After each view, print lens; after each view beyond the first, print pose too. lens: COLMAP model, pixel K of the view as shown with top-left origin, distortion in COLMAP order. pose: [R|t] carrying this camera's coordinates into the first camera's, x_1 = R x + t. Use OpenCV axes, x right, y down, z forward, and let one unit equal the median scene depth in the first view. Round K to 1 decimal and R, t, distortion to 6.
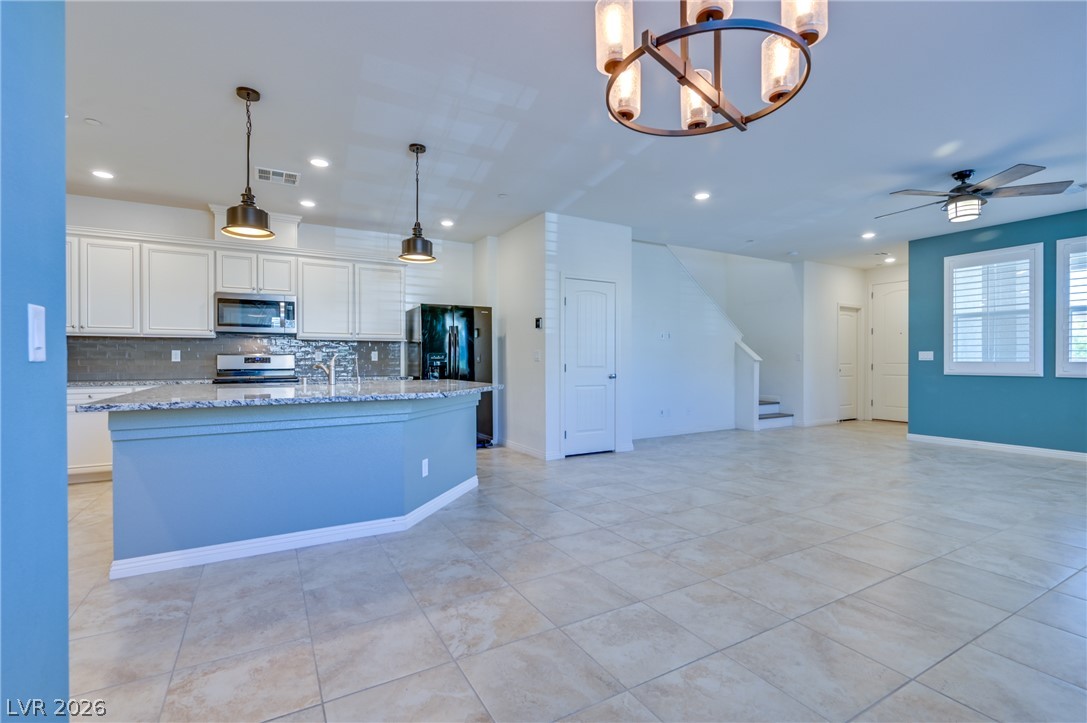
lens RADIAL K [[500.9, 0, 543.6], [0, 500.9, 358.2], [0, 0, 1]] dist [0.003695, 0.000286]
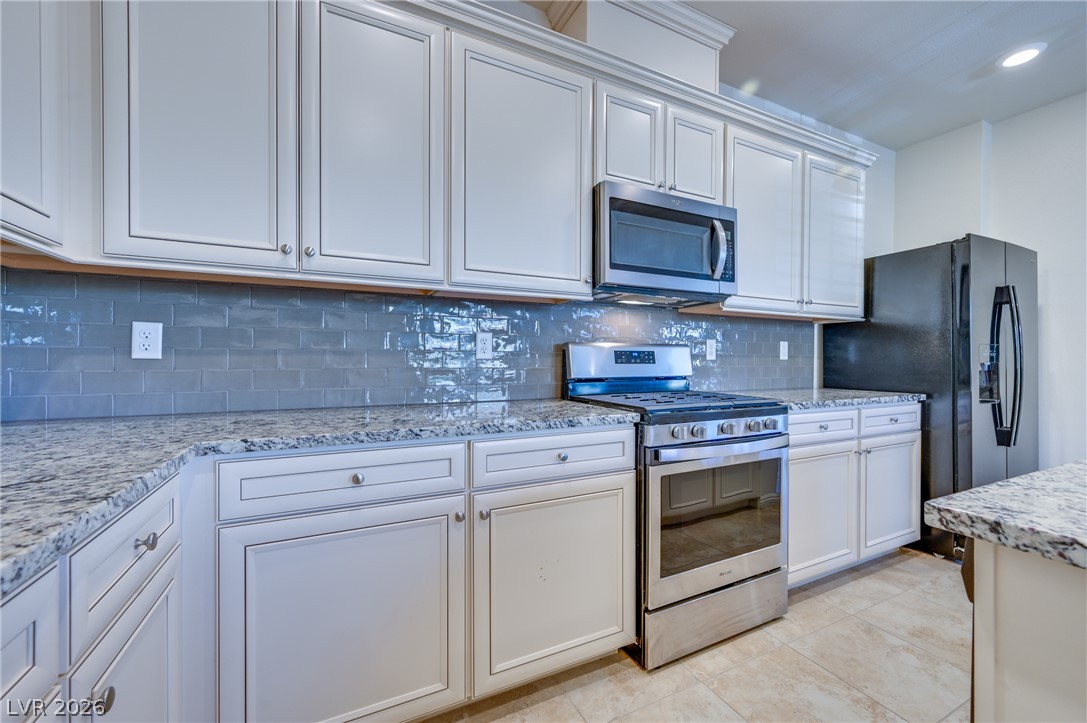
lens RADIAL K [[453.9, 0, 567.1], [0, 453.9, 360.9], [0, 0, 1]] dist [-0.002984, 0.001409]
pose [[0.998892, 0.003140, -0.046959, -0.770625], [-0.002949, 0.999987, 0.004125, 0.007243], [0.046971, -0.003982, 0.998888, 0.747977]]
